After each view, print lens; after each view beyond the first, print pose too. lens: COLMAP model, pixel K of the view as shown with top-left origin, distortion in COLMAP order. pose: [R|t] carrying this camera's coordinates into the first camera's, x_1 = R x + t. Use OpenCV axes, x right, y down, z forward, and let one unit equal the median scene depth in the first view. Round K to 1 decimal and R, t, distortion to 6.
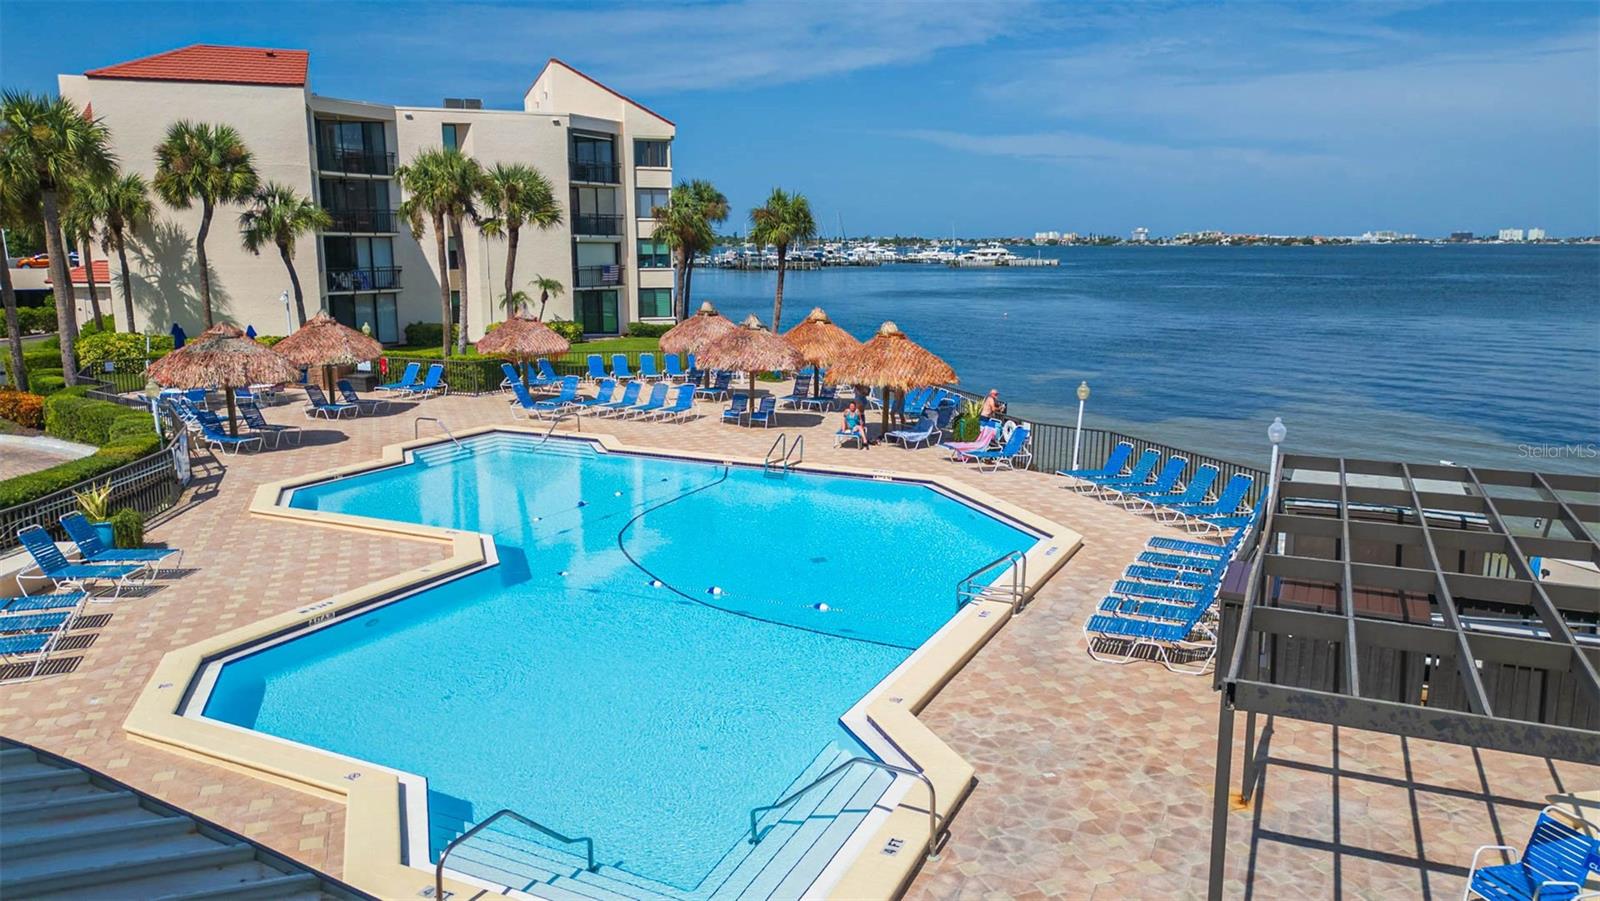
lens RADIAL K [[1132.0, 0, 810.6], [0, 1132.0, 458.9], [0, 0, 1]] dist [0.046036, -0.031185]
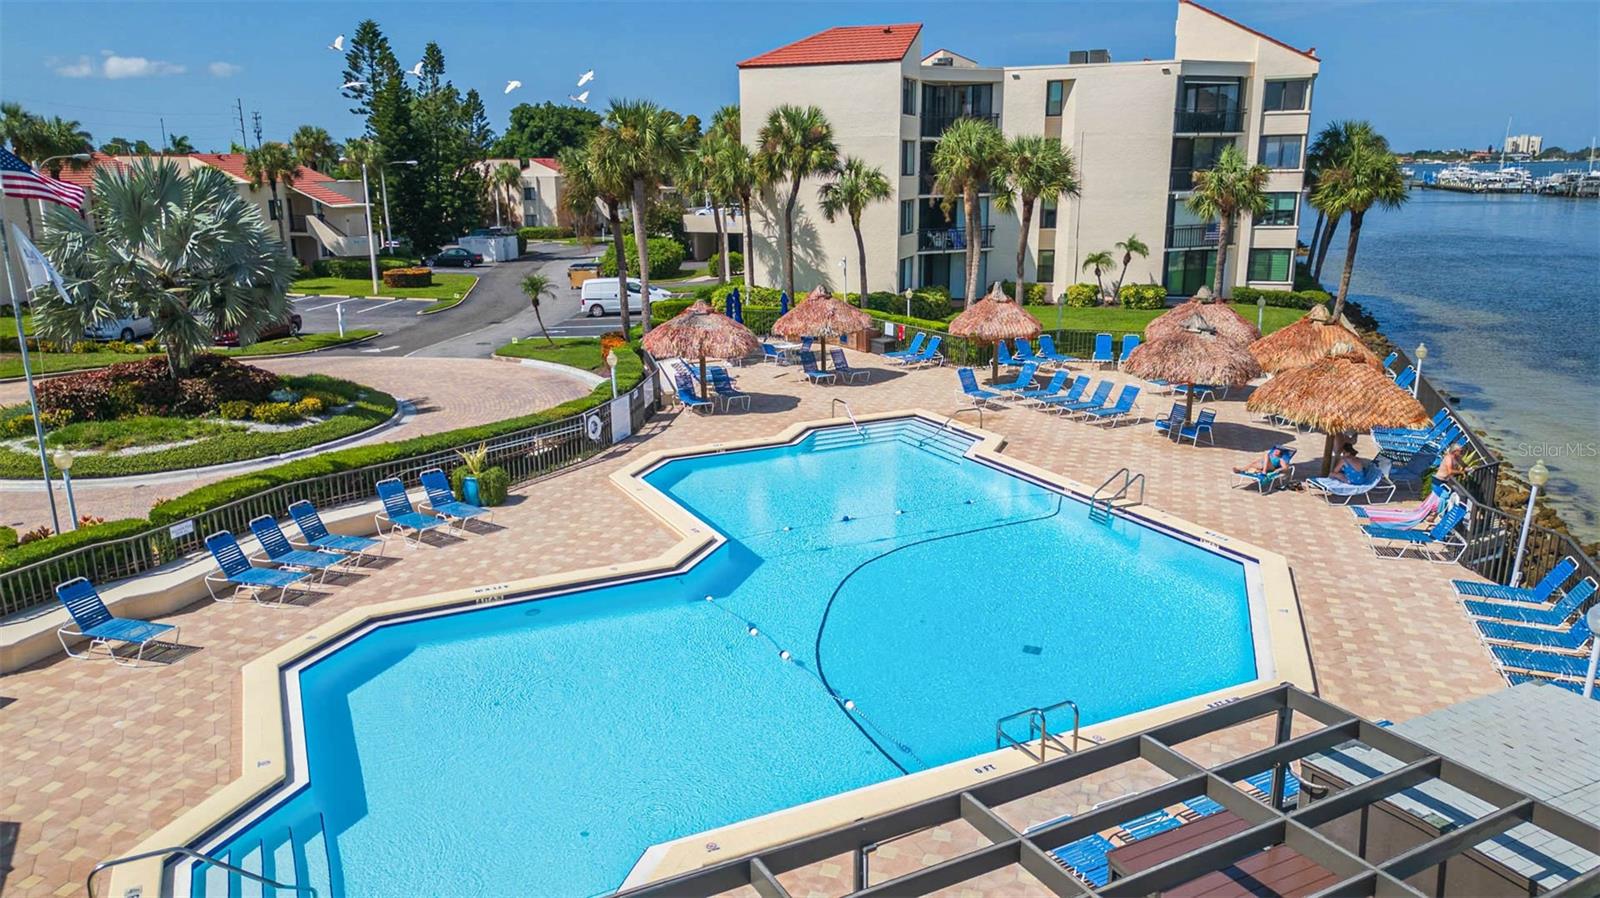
lens RADIAL K [[1132.0, 0, 811.1], [0, 1132.0, 451.5], [0, 0, 1]] dist [0.046036, -0.031185]
pose [[0.790546, 0.139761, -0.596242, 0.181754], [-0.103714, 0.990101, 0.094571, -0.055648], [0.603557, -0.012924, 0.797215, 0.094134]]
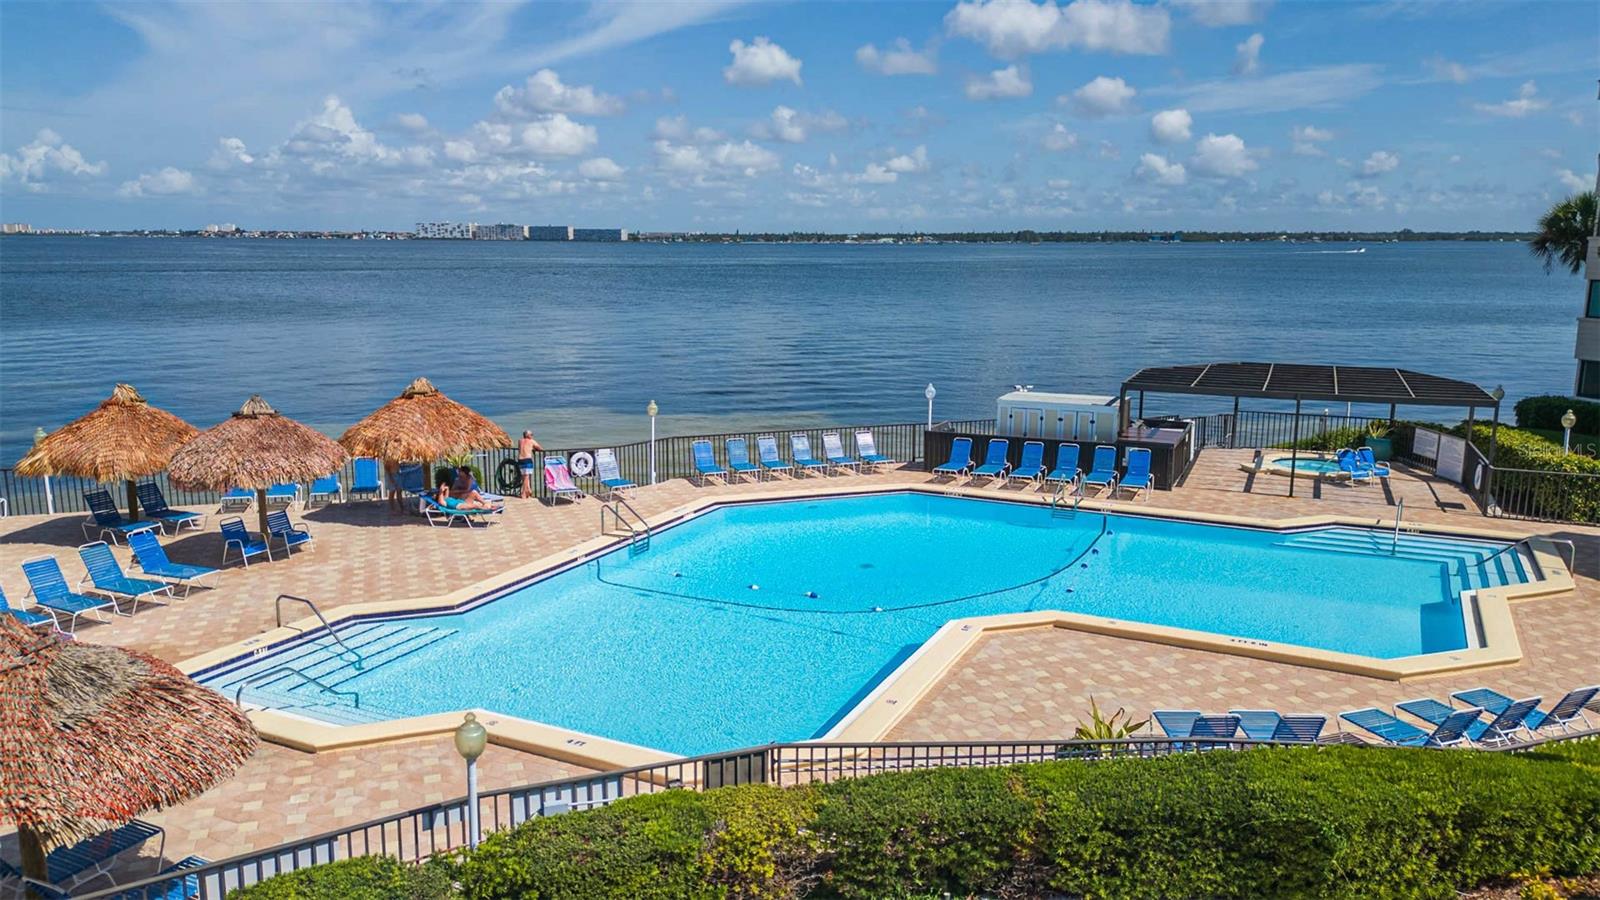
lens RADIAL K [[1132.0, 0, 799.8], [0, 1132.0, 448.7], [0, 0, 1]] dist [0.046036, -0.031185]
pose [[0.011233, -0.182135, 0.983209, -0.531213], [0.183687, 0.966914, 0.177018, -0.116273], [-0.982921, 0.178615, 0.044317, 0.479937]]
